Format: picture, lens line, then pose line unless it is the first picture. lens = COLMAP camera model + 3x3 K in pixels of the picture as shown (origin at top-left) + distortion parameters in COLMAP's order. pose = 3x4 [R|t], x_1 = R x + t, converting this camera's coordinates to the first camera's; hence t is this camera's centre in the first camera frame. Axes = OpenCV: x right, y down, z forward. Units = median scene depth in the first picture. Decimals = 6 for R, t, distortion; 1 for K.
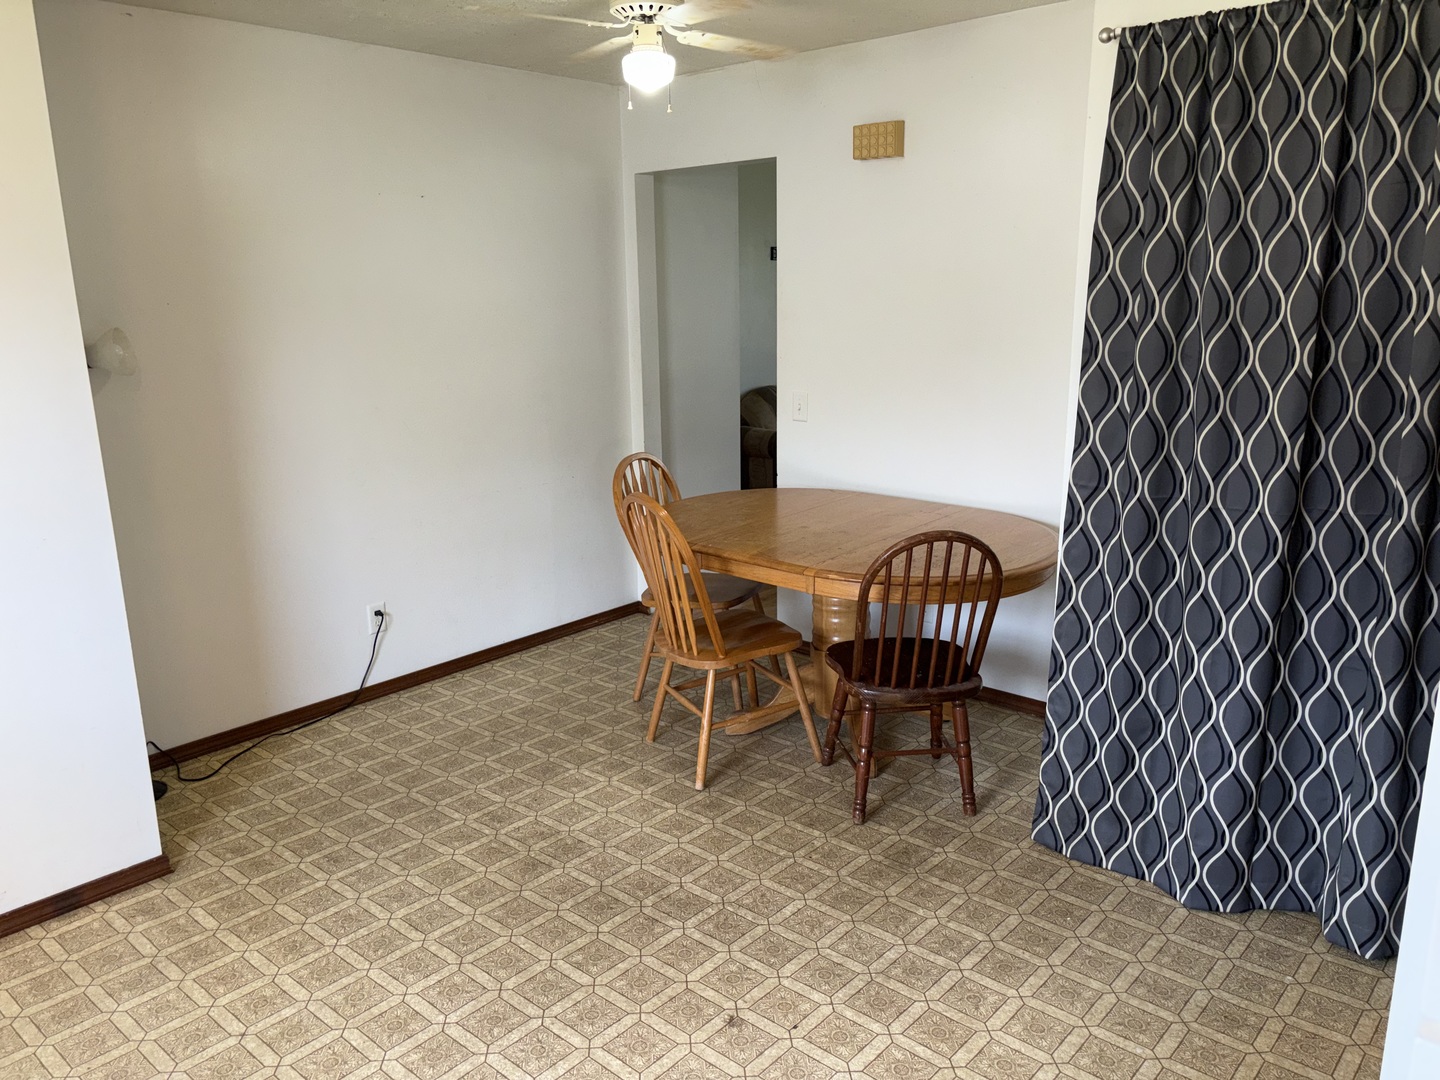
lens RADIAL K [[1099.5, 0, 707.9], [0, 1099.5, 541.3], [0, 0, 1]] dist [0.069876, -0.076818]
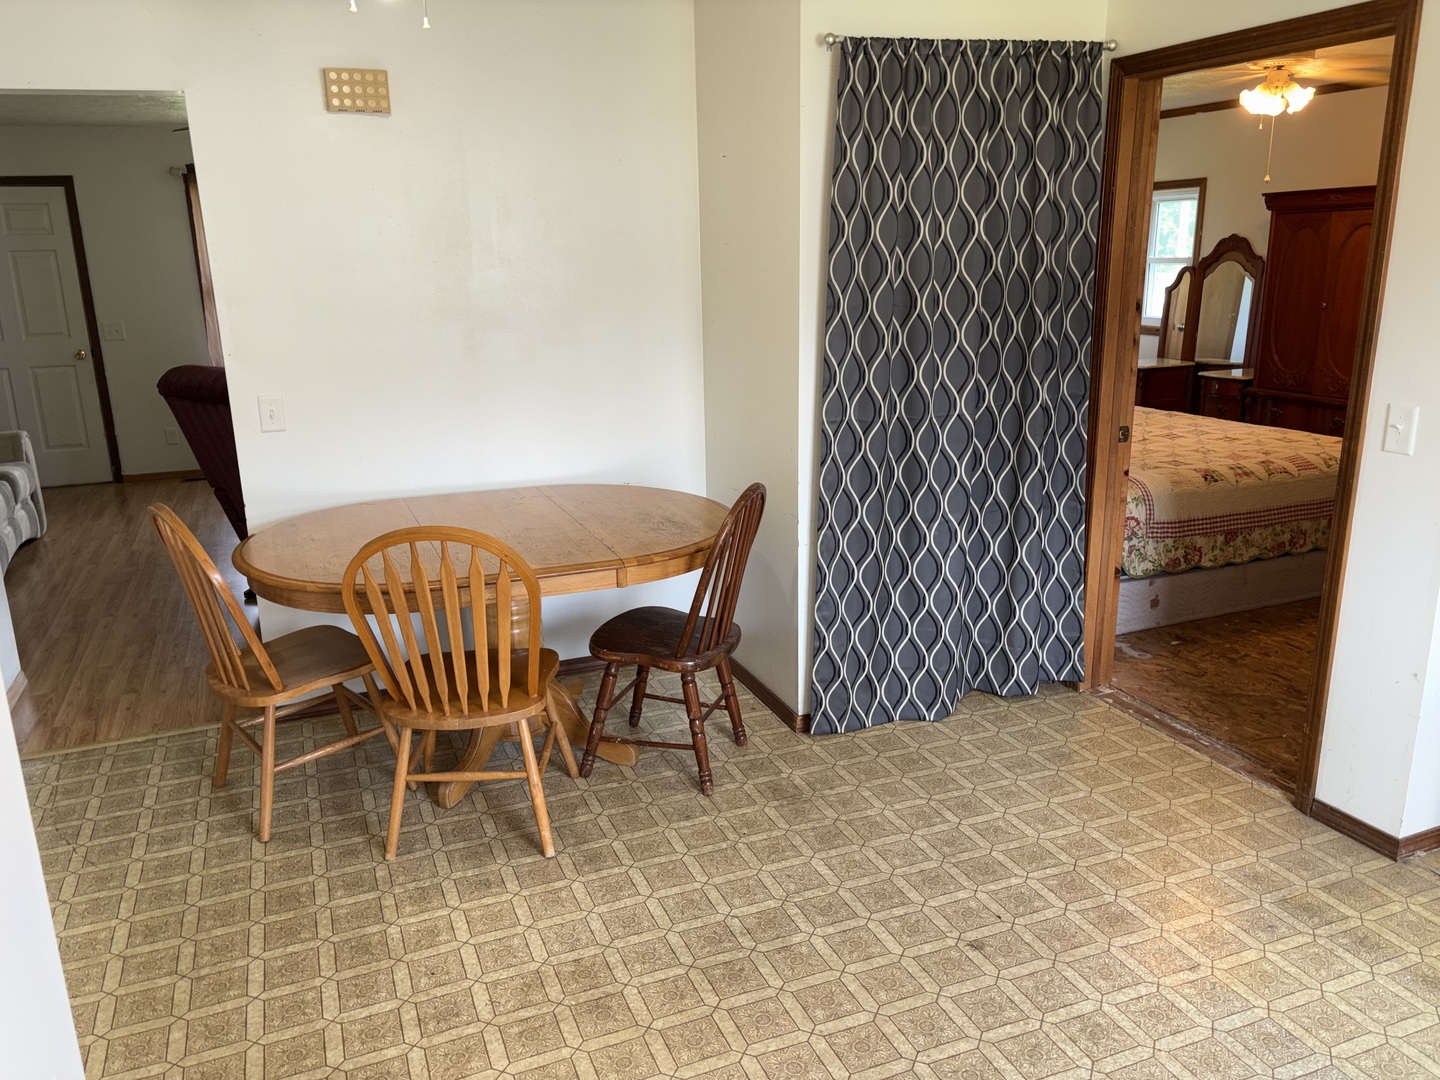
lens RADIAL K [[1108.3, 0, 723.3], [0, 1108.3, 528.5], [0, 0, 1]] dist [0.045993, -0.029147]
pose [[0.452385, -0.218279, 0.864698, -0.699593], [0.224310, 0.966264, 0.126565, -0.104492], [-0.863153, 0.136704, 0.486086, 0.490523]]
